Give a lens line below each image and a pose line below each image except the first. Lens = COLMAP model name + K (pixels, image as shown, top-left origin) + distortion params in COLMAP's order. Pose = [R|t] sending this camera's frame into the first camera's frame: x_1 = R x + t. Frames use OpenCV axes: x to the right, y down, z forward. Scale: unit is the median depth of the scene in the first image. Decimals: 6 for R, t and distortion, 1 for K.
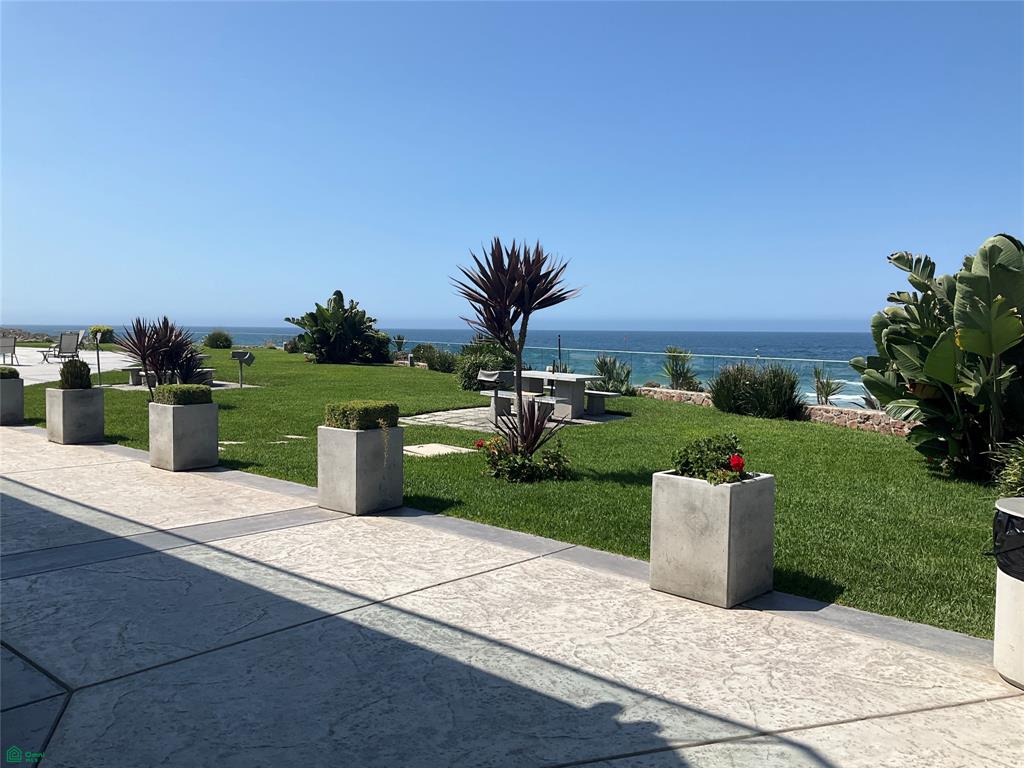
lens RADIAL K [[861.8, 0, 528.4], [0, 861.8, 359.4], [0, 0, 1]] dist [0.068271, -0.121293]
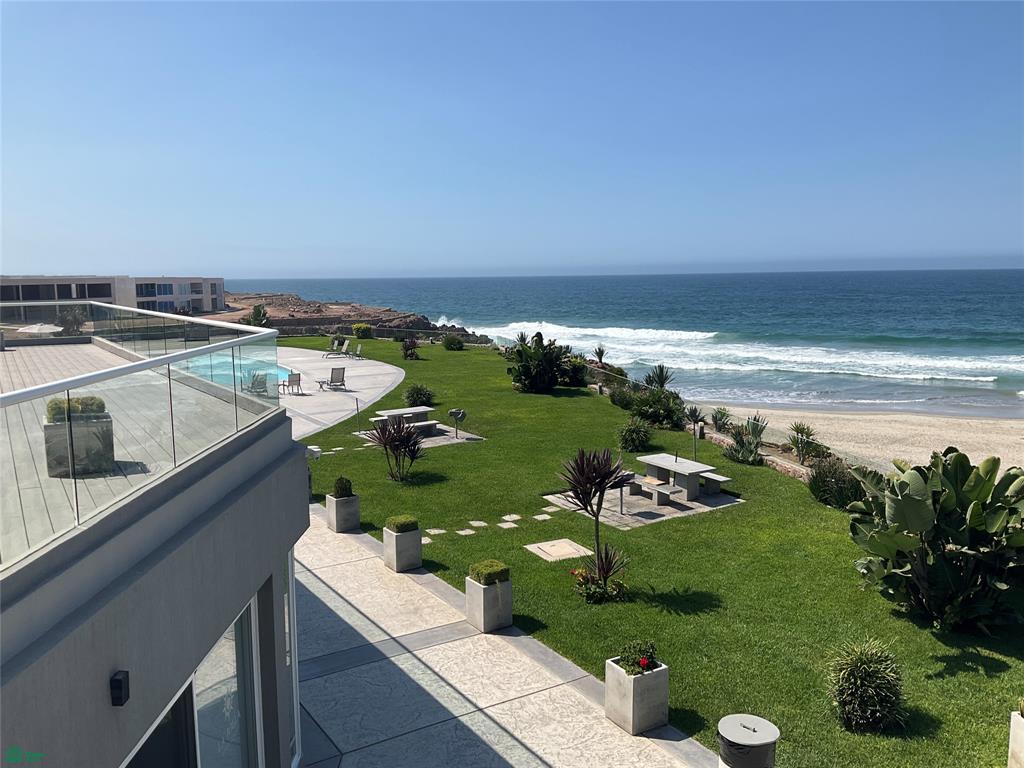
lens RADIAL K [[861.8, 0, 519.1], [0, 861.8, 378.7], [0, 0, 1]] dist [0.068271, -0.121293]
pose [[0.961359, 0.012659, -0.275006, 0.291701], [0.009959, 0.996689, 0.080694, -0.399117], [0.275117, -0.080315, 0.958050, -0.536348]]
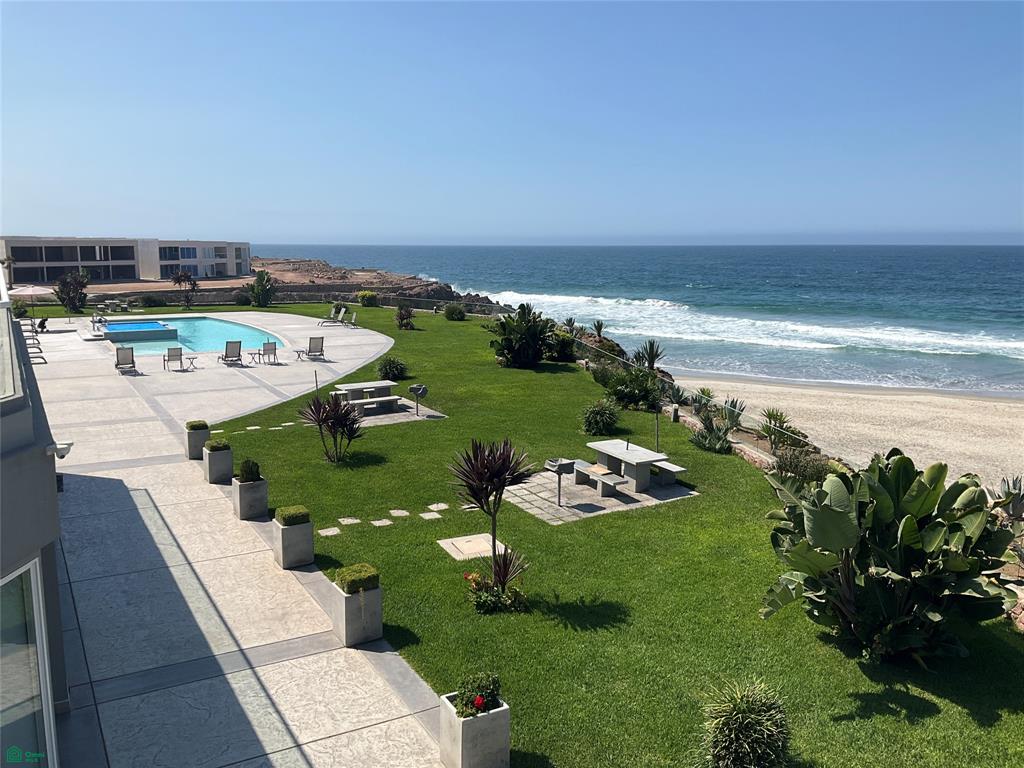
lens RADIAL K [[861.8, 0, 516.0], [0, 861.8, 381.7], [0, 0, 1]] dist [0.068271, -0.121293]
pose [[0.948858, 0.044176, -0.312596, 0.467046], [-0.007052, 0.992880, 0.118908, -0.403255], [0.315623, -0.110622, 0.942414, -0.285321]]
